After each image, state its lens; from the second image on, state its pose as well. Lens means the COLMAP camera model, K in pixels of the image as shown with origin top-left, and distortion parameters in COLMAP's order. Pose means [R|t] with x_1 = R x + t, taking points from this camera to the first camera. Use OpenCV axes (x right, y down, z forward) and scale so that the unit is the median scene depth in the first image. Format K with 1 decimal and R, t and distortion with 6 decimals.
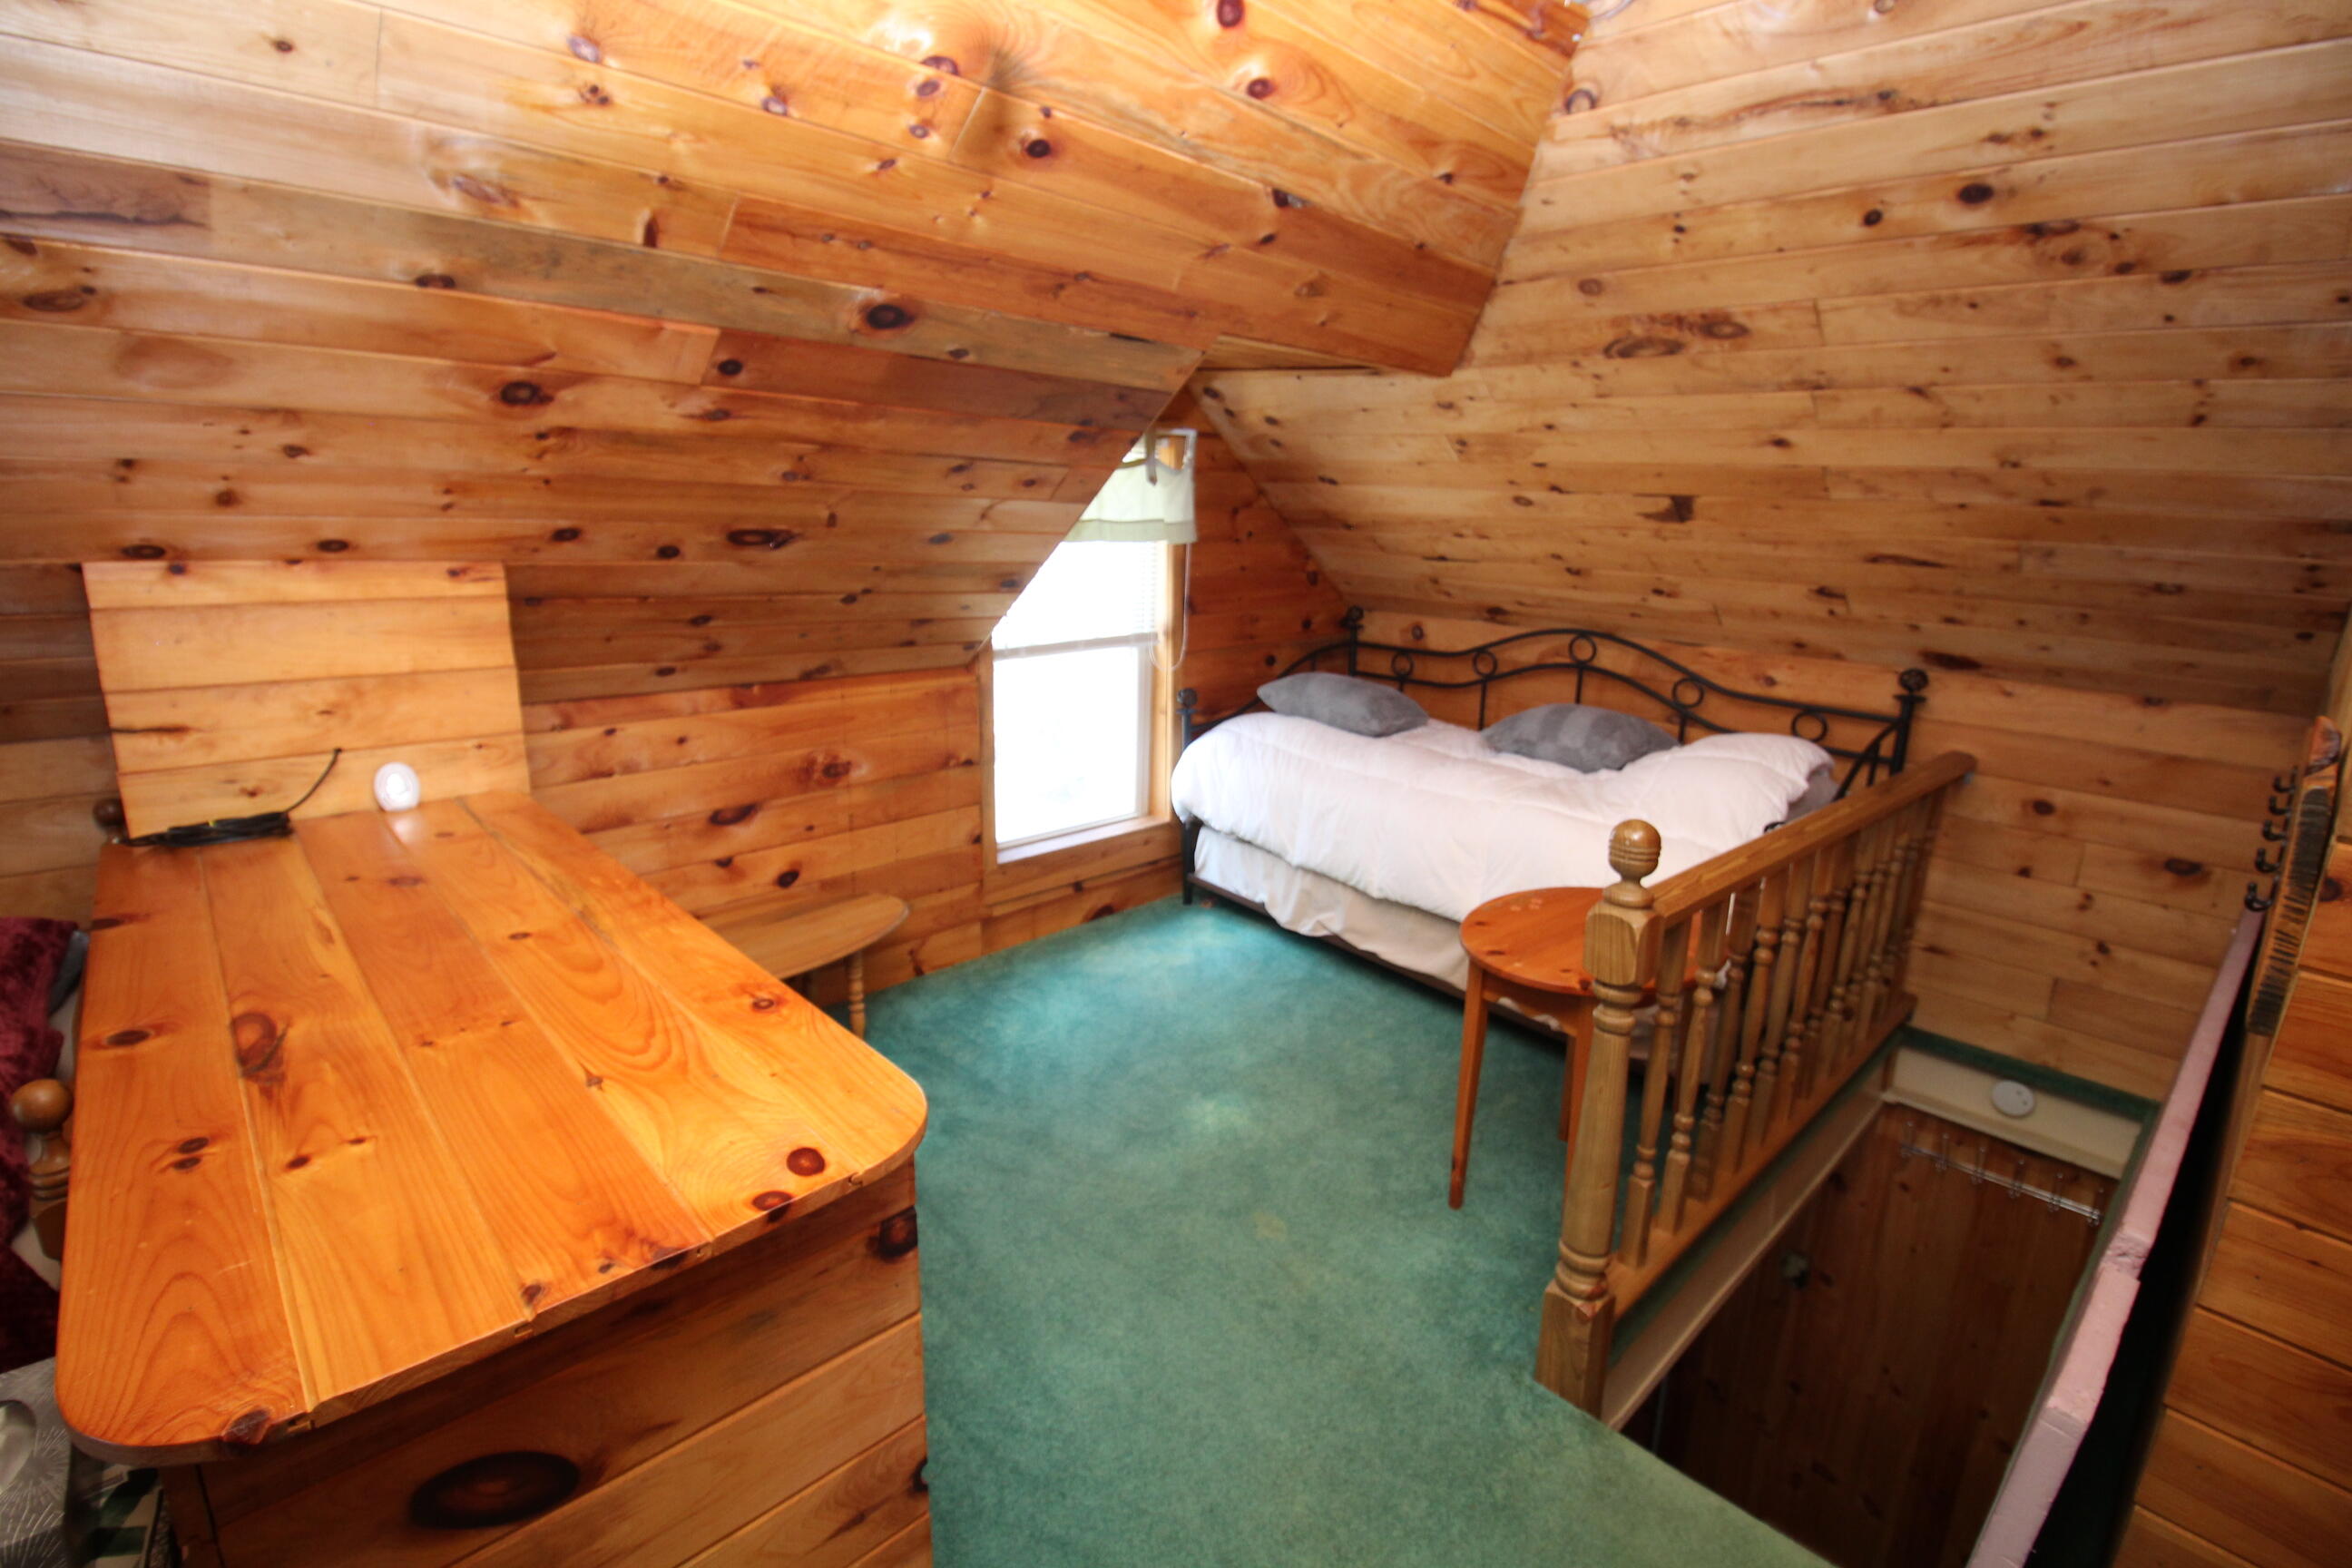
lens RADIAL K [[1084.7, 0, 1163.2], [0, 1084.7, 766.3], [0, 0, 1]] dist [0.000292, -0.012123]
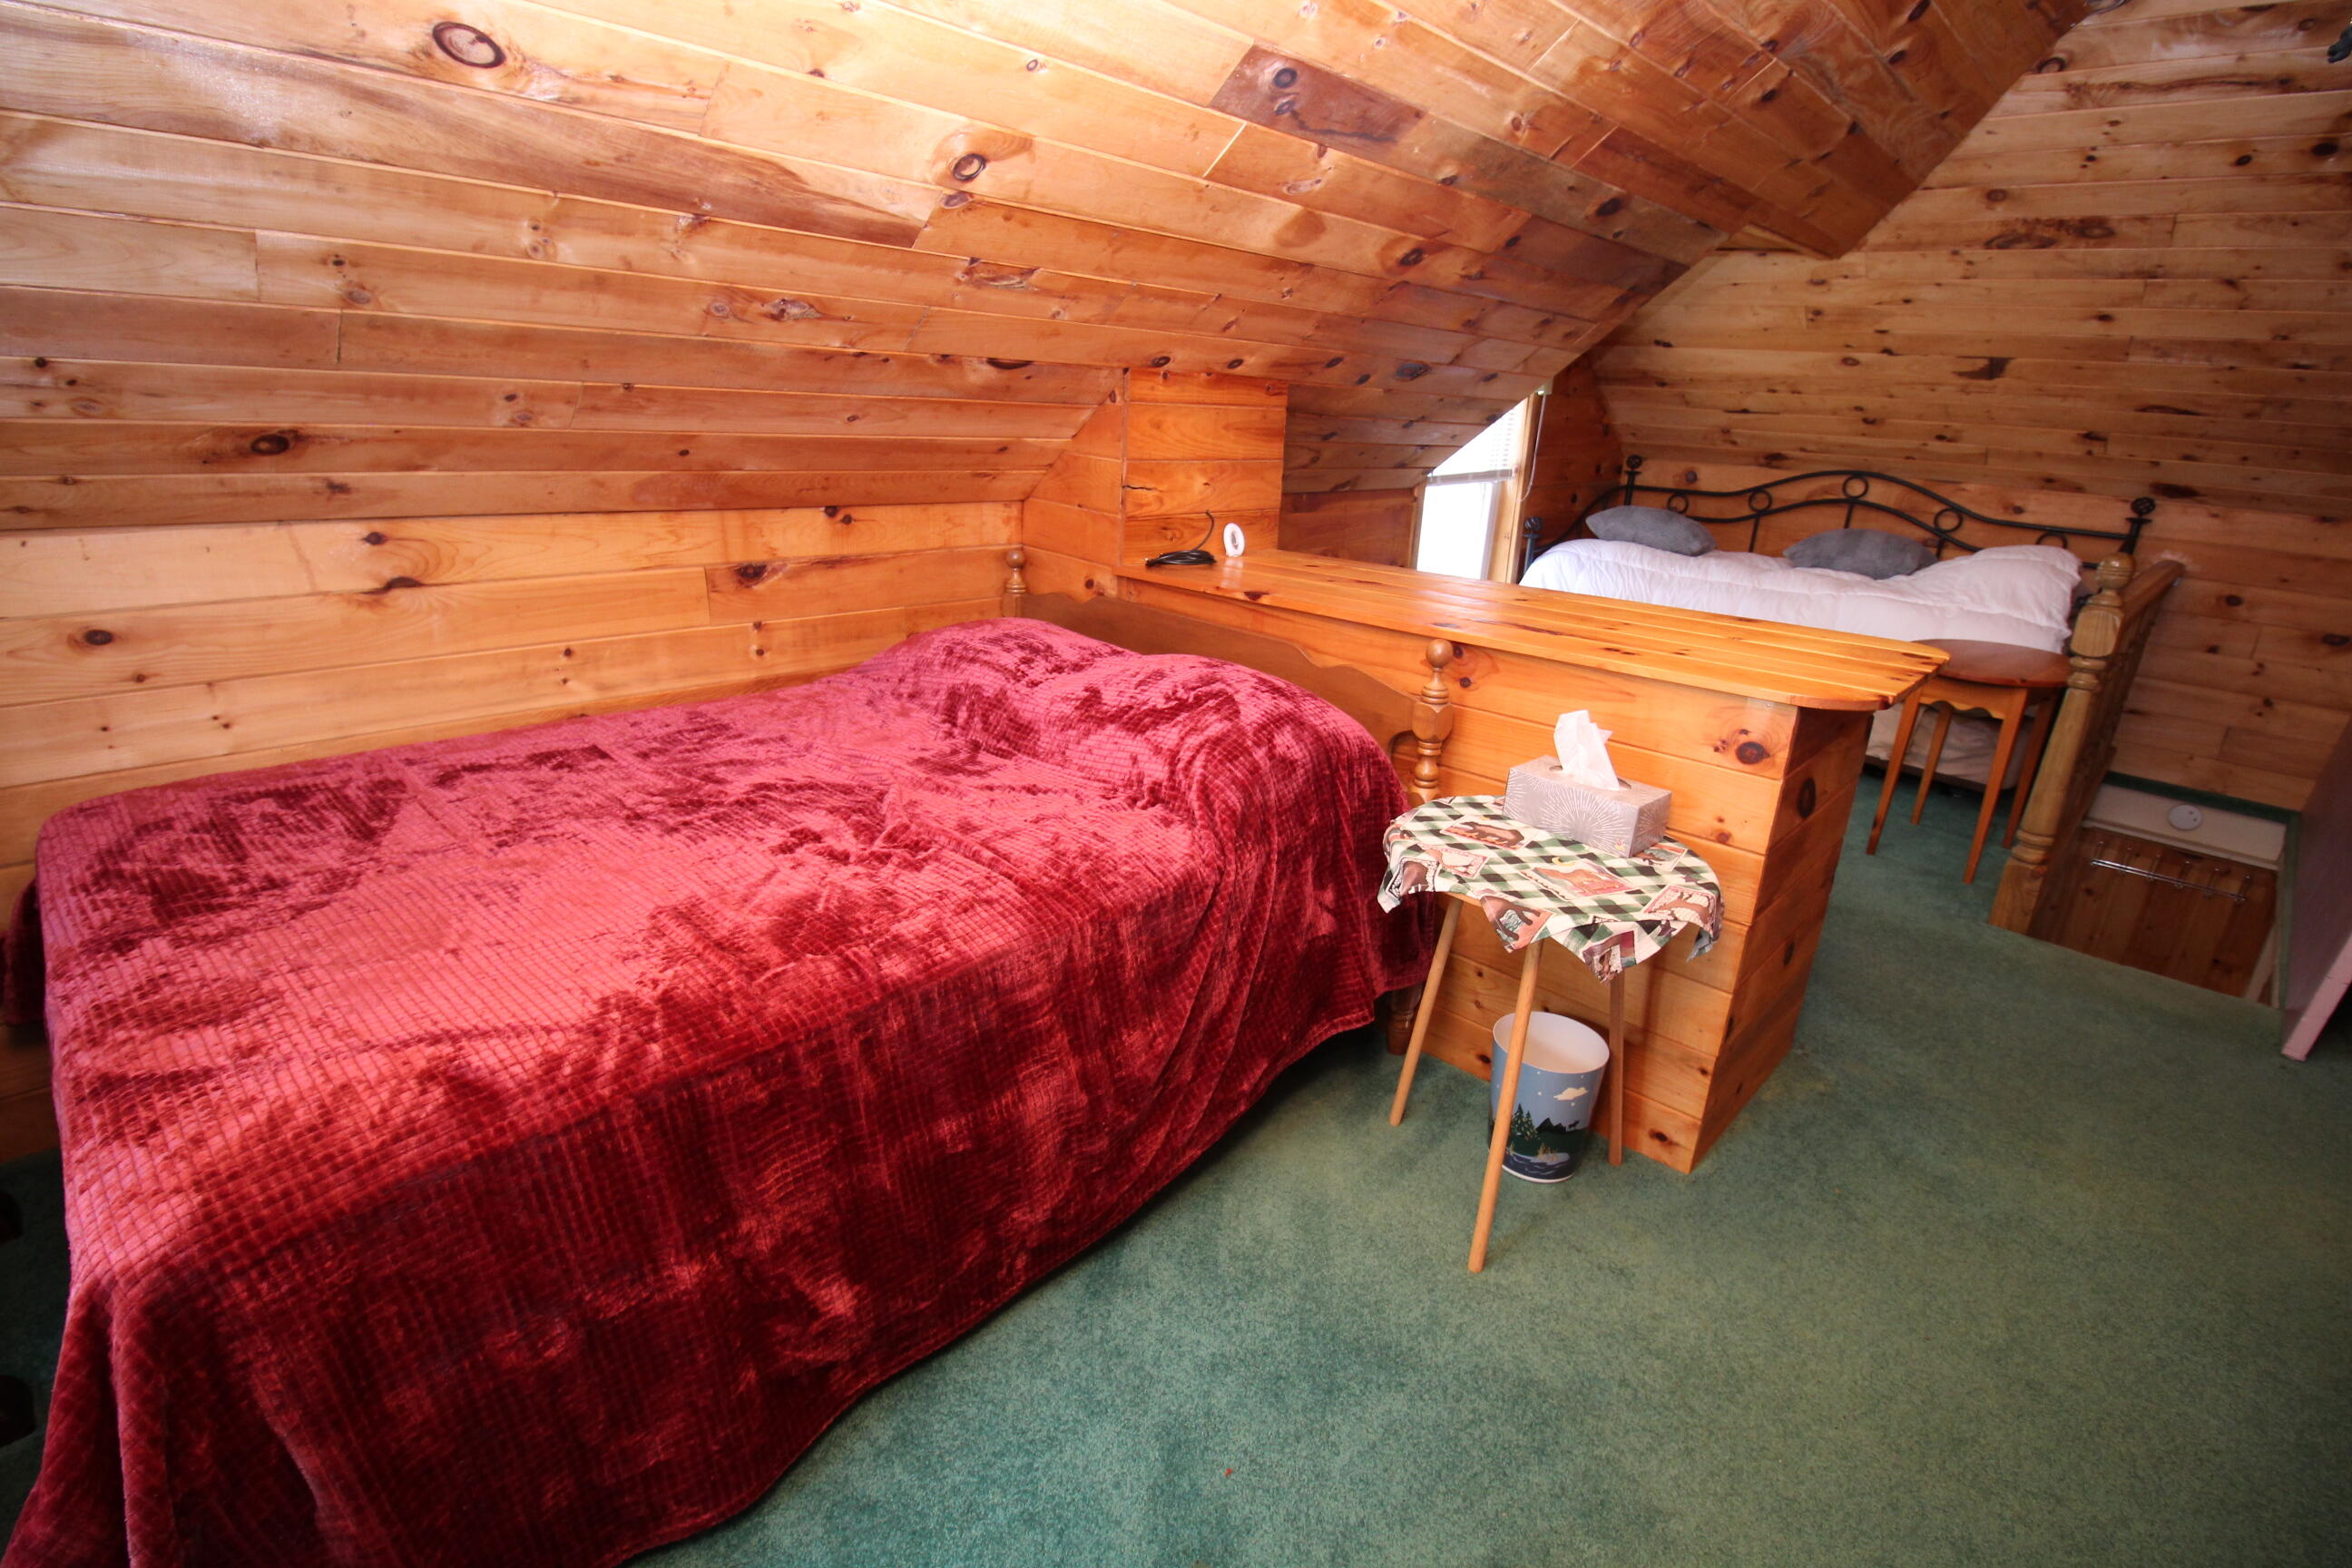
lens RADIAL K [[1084.5, 0, 1167.4], [0, 1084.5, 769.1], [0, 0, 1]] dist [-0.001177, -0.011777]
pose [[0.999320, 0.000822, 0.036874, -0.641392], [-0.004561, 0.994830, 0.101449, 0.132132], [-0.036600, -0.101549, 0.994157, -0.348234]]
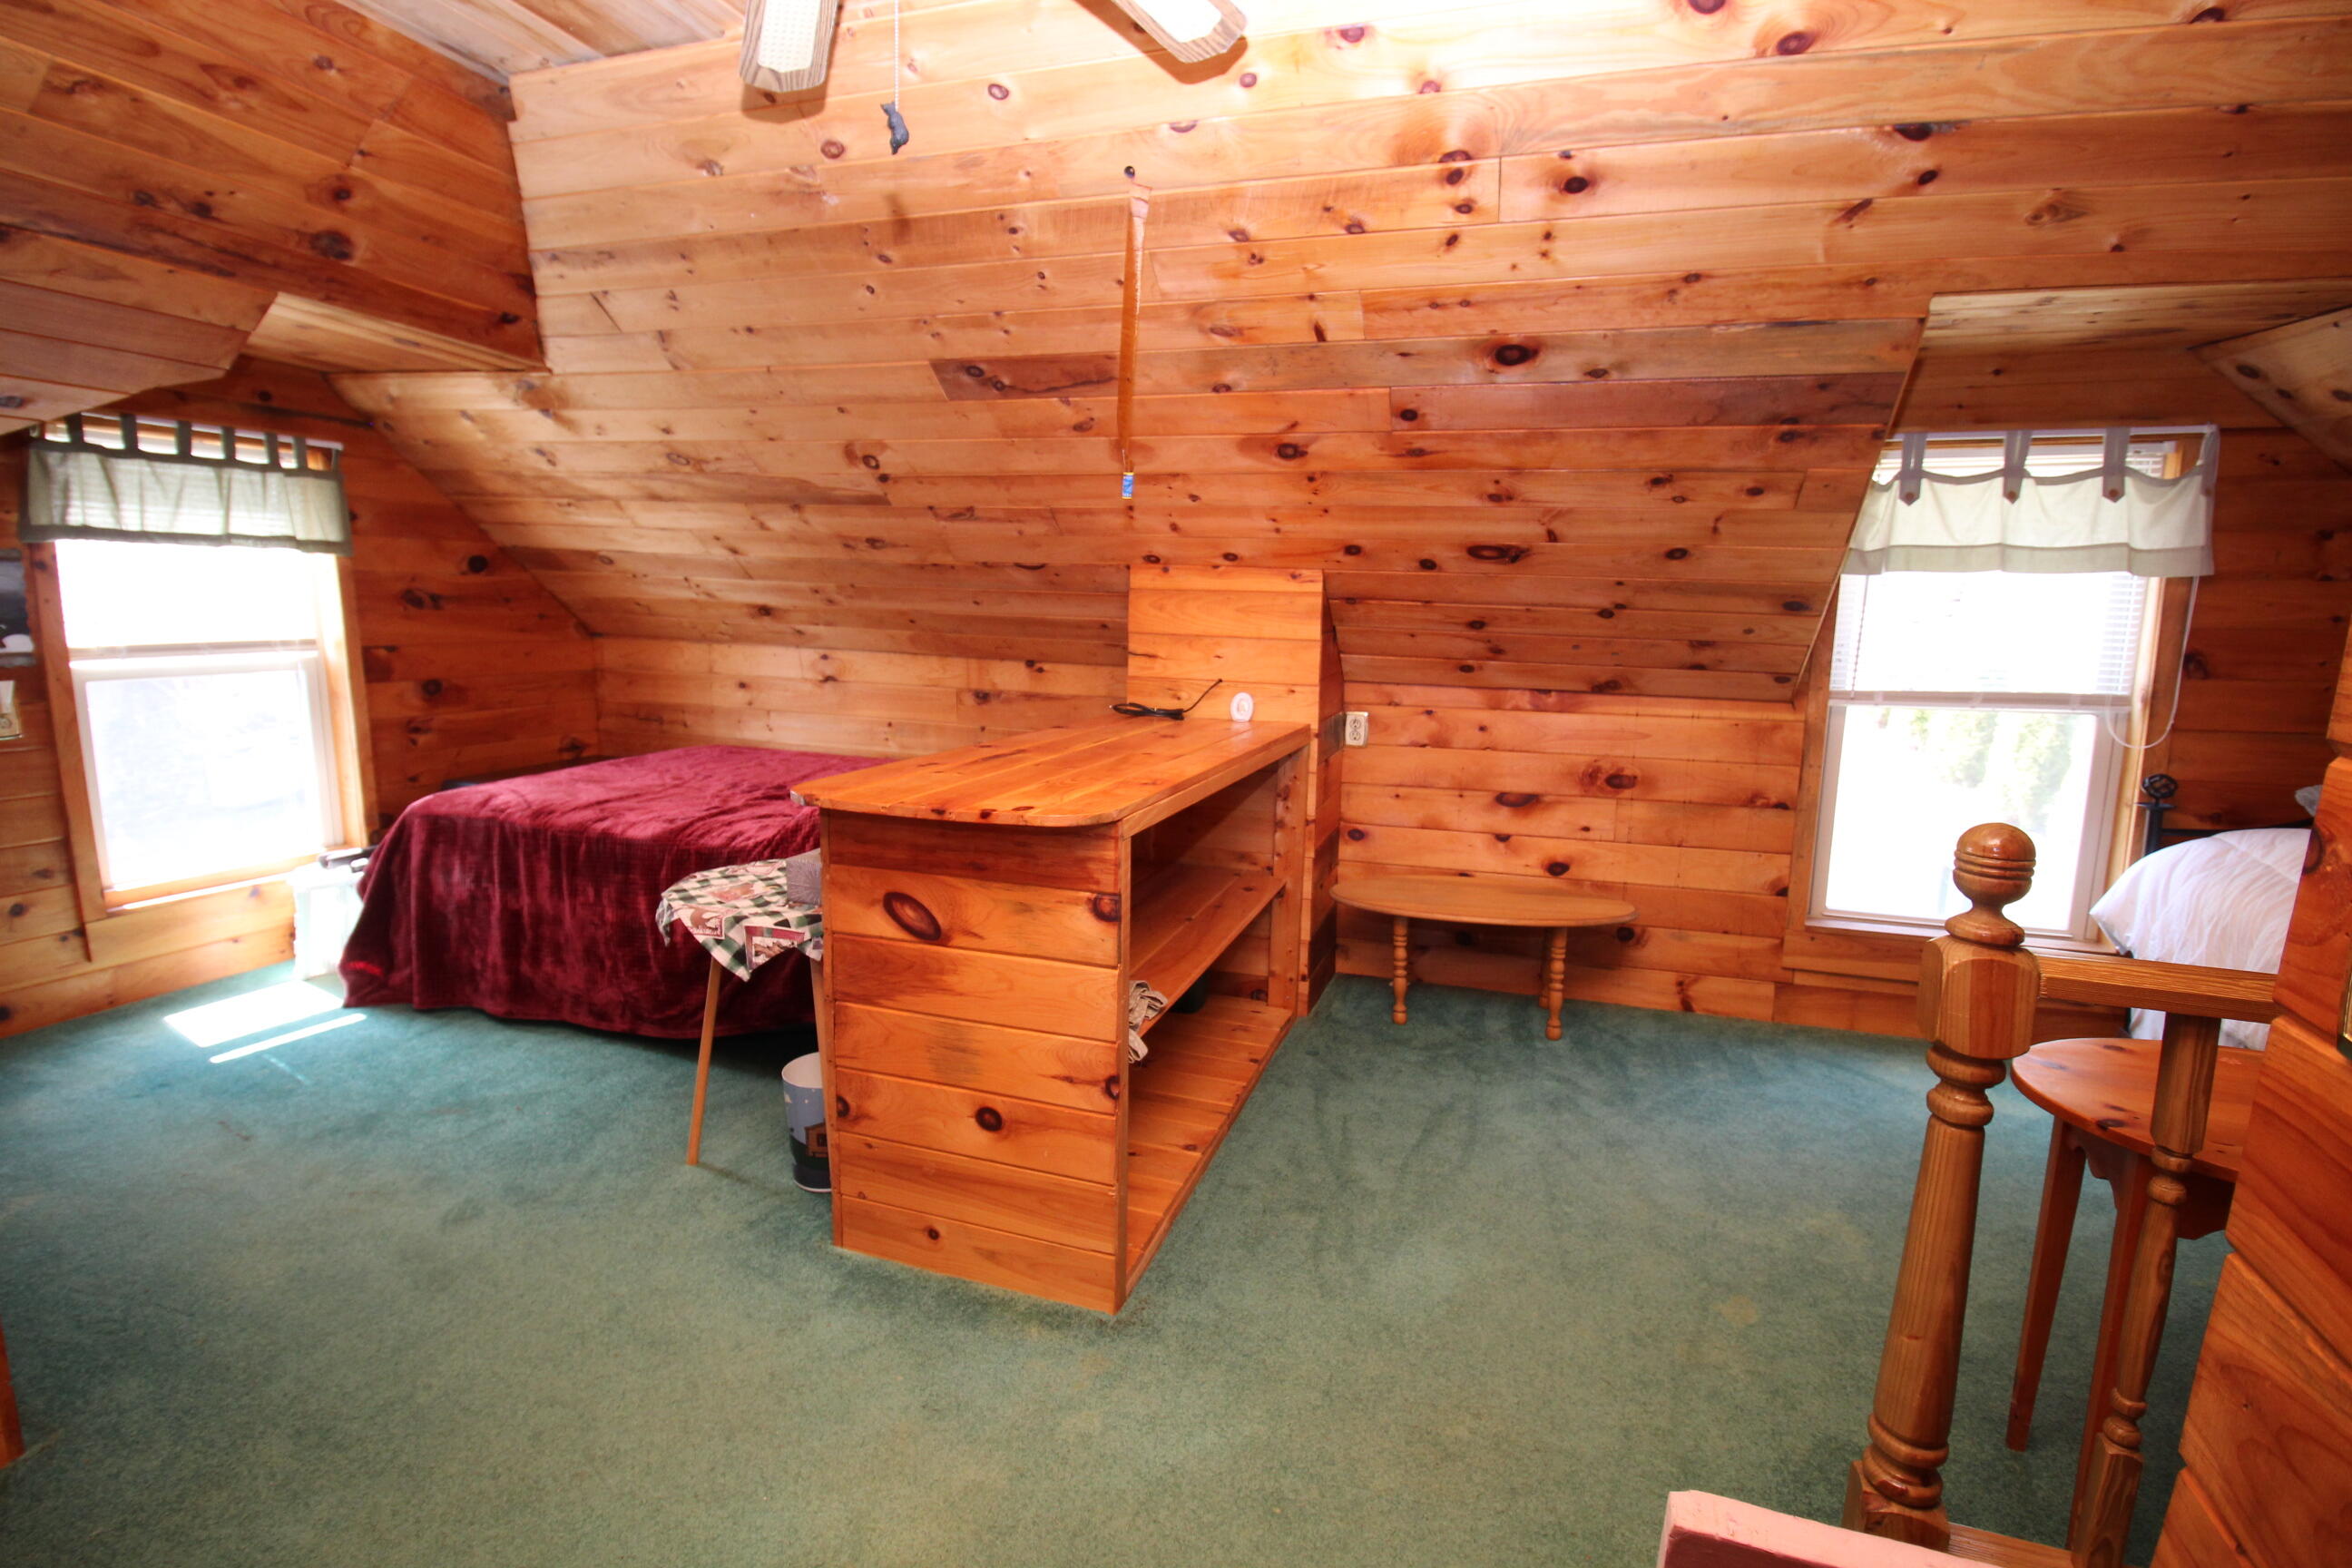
lens RADIAL K [[1084.7, 0, 1163.2], [0, 1084.7, 766.3], [0, 0, 1]] dist [0.000292, -0.012123]
pose [[0.465433, 0.119018, -0.877044, 0.498365], [-0.210911, 0.977286, 0.020694, 0.072085], [0.859586, 0.175346, 0.479964, 0.107482]]
